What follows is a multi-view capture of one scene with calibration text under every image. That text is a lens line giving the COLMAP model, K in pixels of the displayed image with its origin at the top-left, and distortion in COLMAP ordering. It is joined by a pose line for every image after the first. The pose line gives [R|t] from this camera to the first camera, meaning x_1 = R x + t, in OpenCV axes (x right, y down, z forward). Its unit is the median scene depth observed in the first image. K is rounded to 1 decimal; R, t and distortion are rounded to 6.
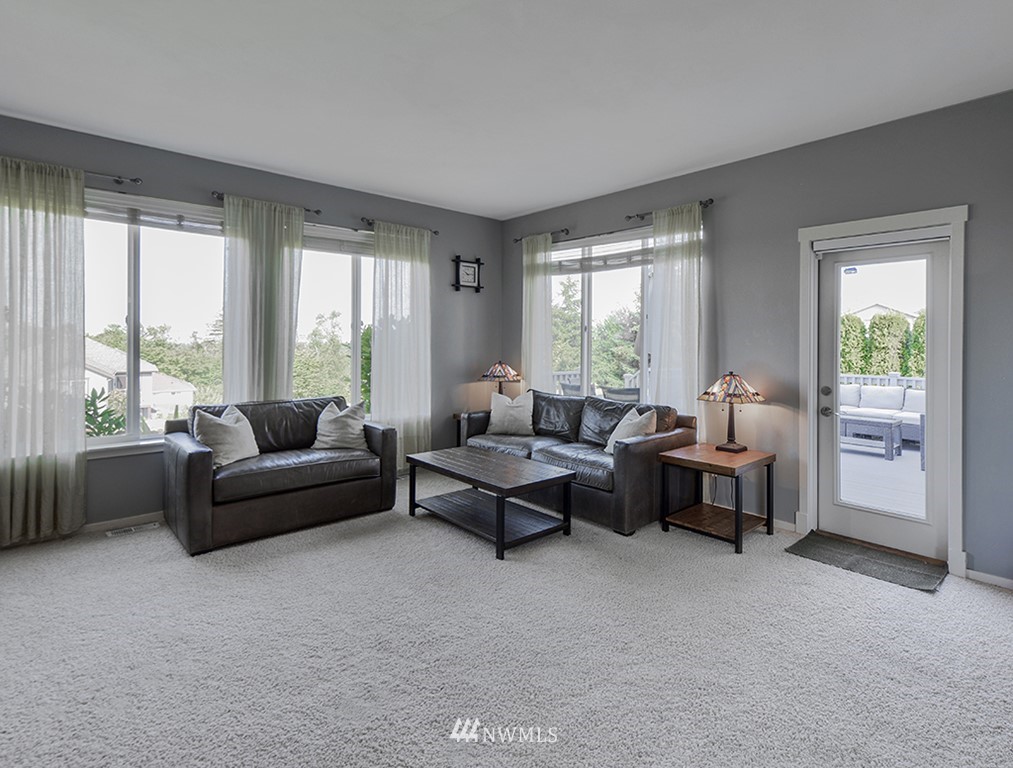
lens RADIAL K [[483.6, 0, 499.5], [0, 483.6, 343.8], [0, 0, 1]] dist [-0.002902, 0.000046]
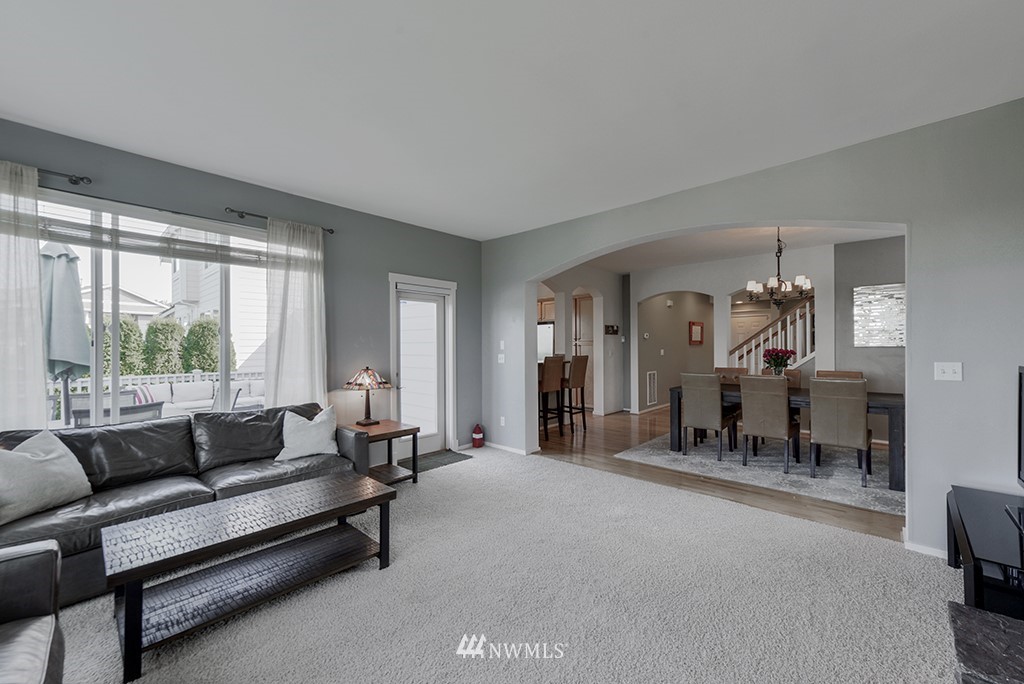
lens RADIAL K [[407.6, 0, 511.3], [0, 407.6, 343.5], [0, 0, 1]] dist [0.003008, 0.000113]
pose [[-0.082782, -0.000385, 0.996568, -0.279575], [0.008136, 0.999966, 0.001062, -0.002266], [-0.996535, 0.008196, -0.082776, 0.273976]]
